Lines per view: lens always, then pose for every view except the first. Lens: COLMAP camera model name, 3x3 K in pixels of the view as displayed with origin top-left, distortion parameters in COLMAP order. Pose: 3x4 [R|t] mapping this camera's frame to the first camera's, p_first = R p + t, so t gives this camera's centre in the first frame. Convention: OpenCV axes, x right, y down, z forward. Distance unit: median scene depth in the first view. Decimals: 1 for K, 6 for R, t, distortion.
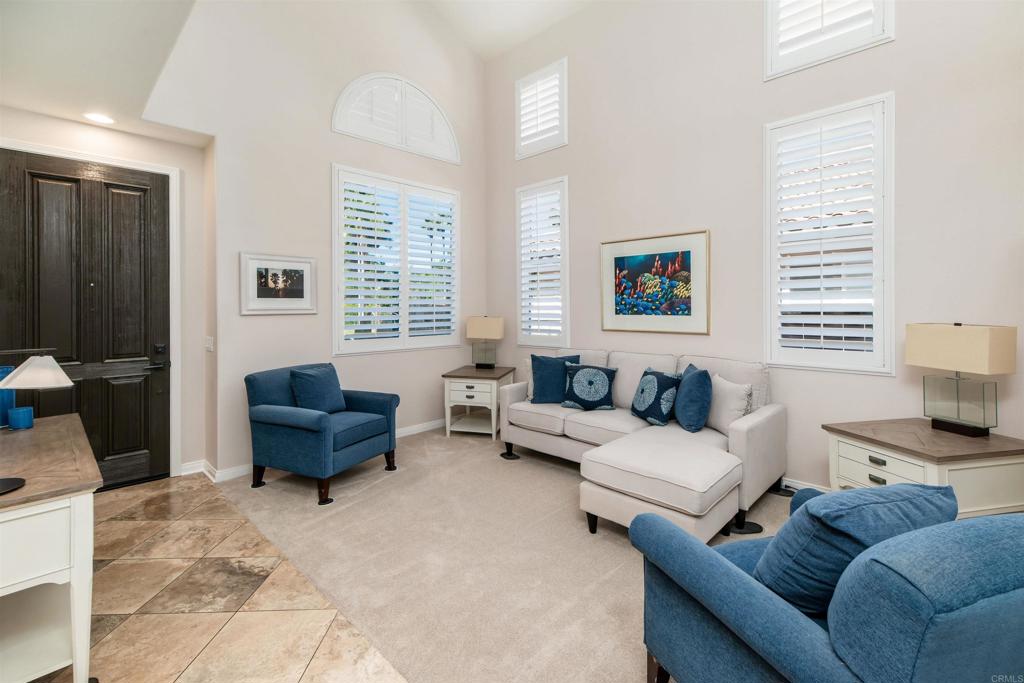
lens RADIAL K [[457.5, 0, 510.8], [0, 457.5, 302.3], [0, 0, 1]] dist [0.001164, 0.000207]
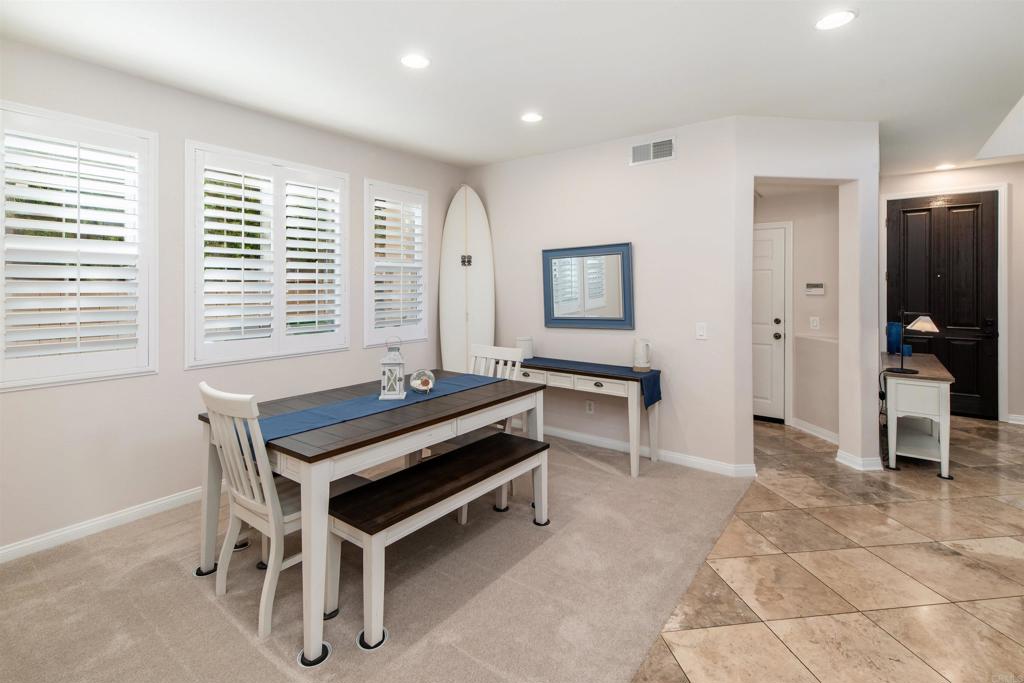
lens RADIAL K [[473.0, 0, 512.1], [0, 473.0, 280.9], [0, 0, 1]] dist [0.002498, 0.000679]
pose [[0.120206, 0.003208, -0.992744, 0.473146], [0.002455, 0.999991, 0.003528, -0.031405], [0.992746, -0.002862, 0.120197, -0.590340]]
